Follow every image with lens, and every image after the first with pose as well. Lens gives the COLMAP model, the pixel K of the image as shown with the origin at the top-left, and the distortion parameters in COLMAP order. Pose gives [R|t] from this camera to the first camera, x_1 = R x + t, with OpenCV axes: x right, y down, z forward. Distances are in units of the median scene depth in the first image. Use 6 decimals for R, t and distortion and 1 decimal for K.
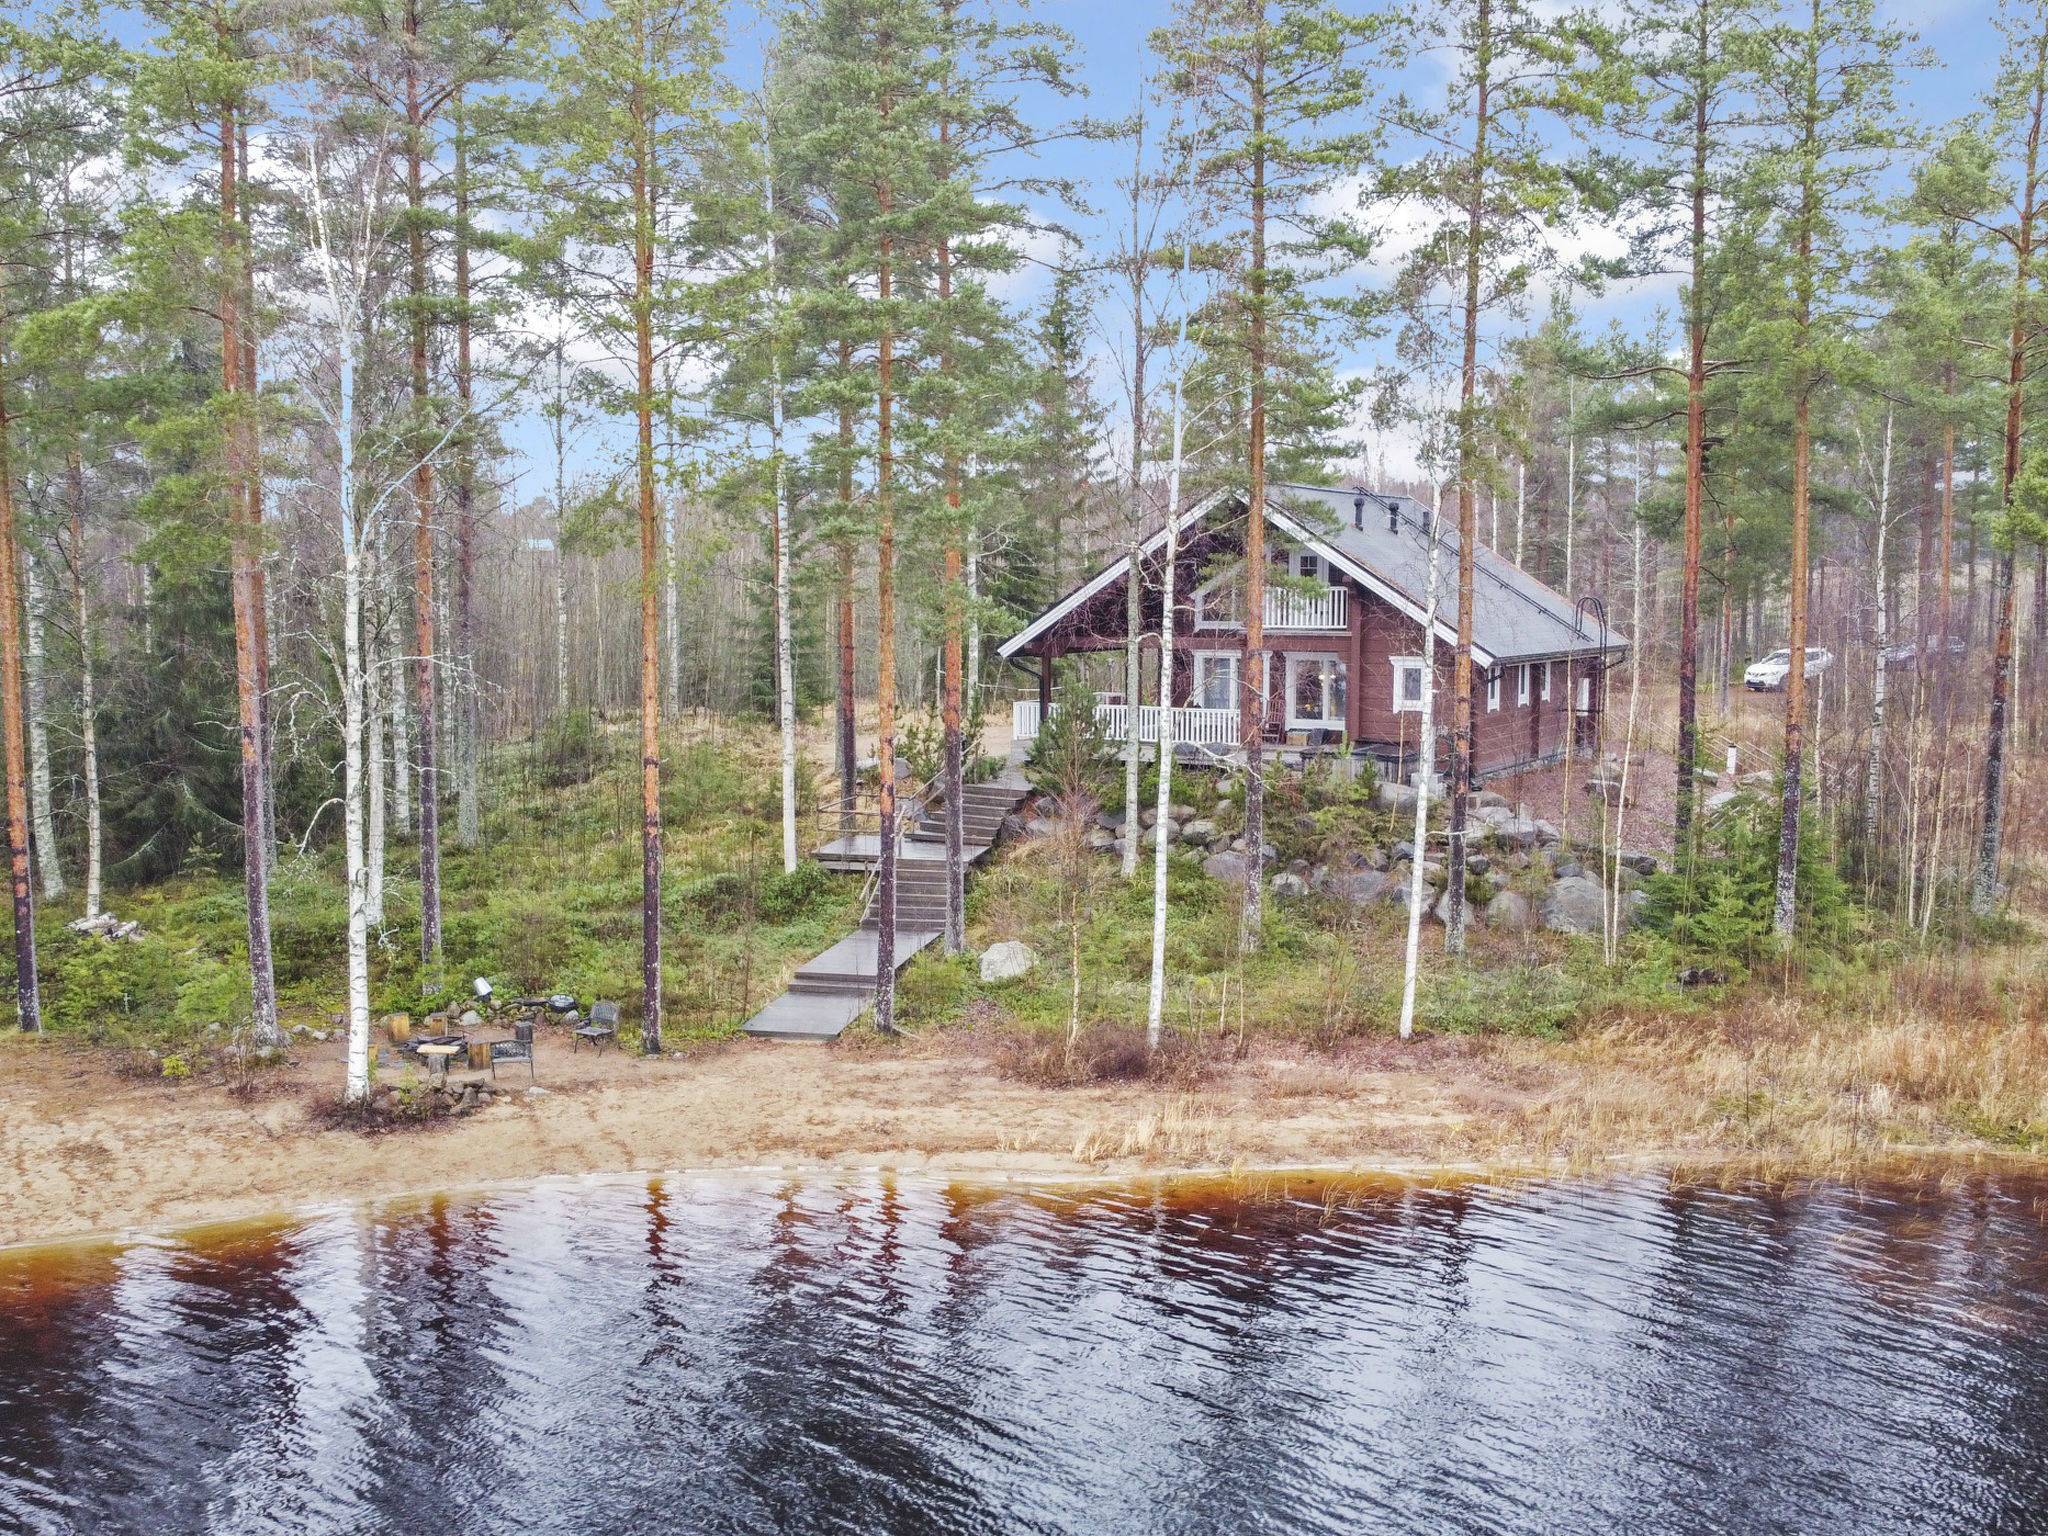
lens RADIAL K [[2060.8, 0, 1036.1], [0, 2060.8, 775.9], [0, 0, 1]] dist [0.004657, -0.011199]
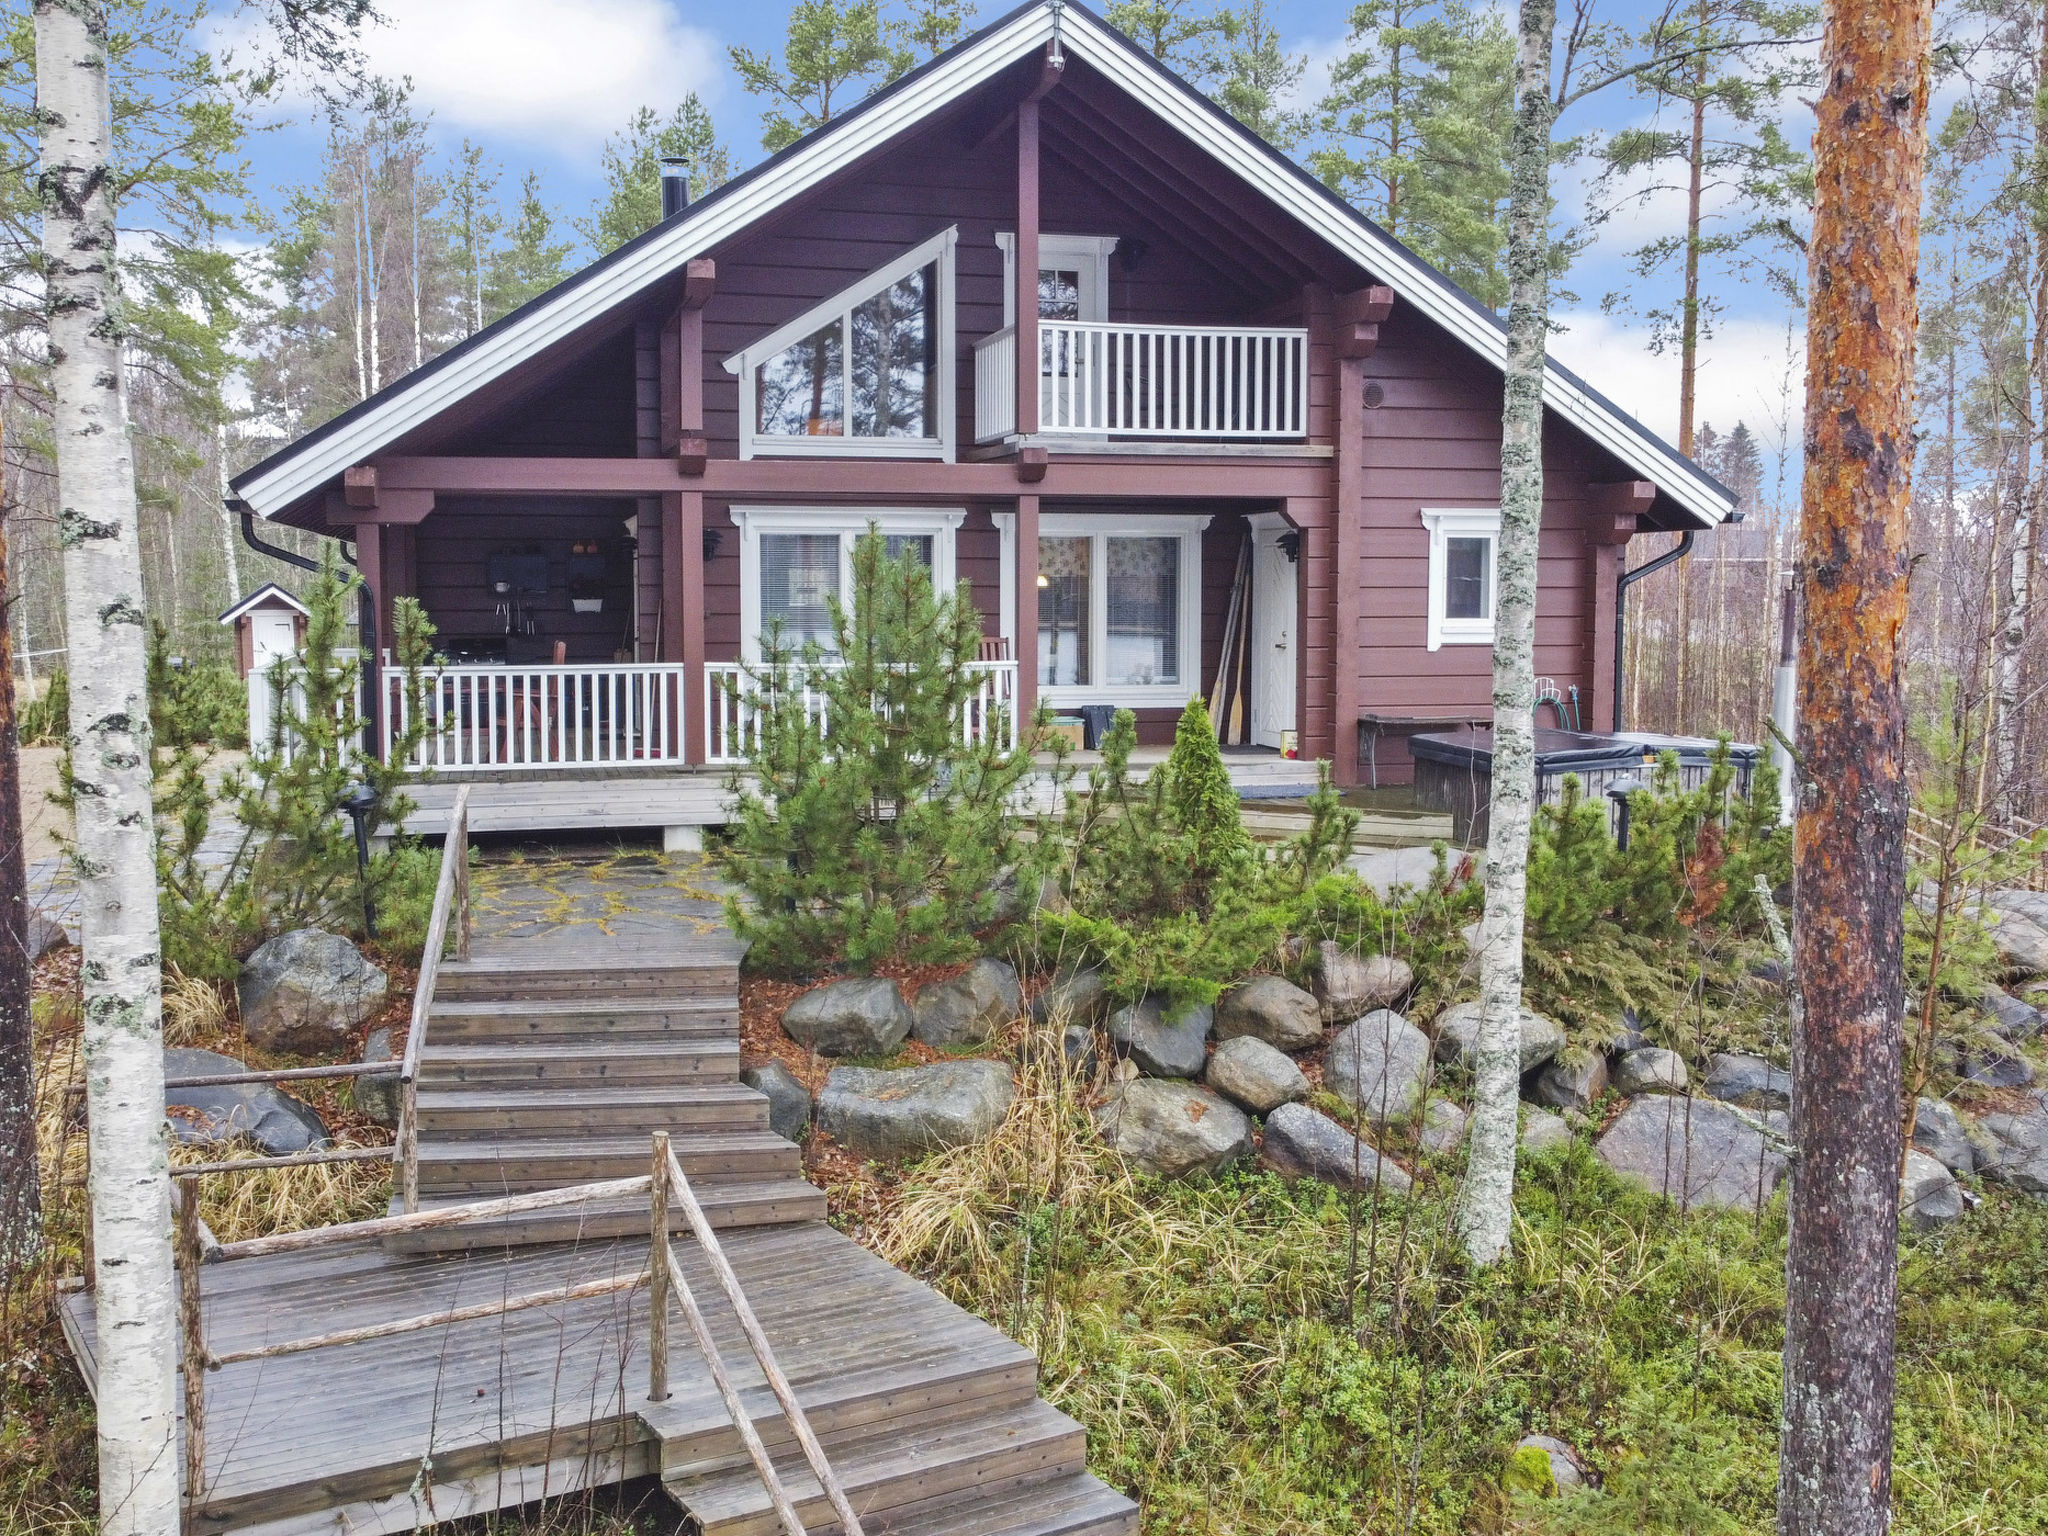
lens RADIAL K [[2060.8, 0, 1036.1], [0, 2060.8, 775.9], [0, 0, 1]] dist [0.004657, -0.011199]
pose [[0.717905, -0.064853, 0.693114, -0.159748], [0.067797, 0.997432, 0.023105, -0.020960], [-0.692832, 0.030404, 0.720458, 0.769502]]
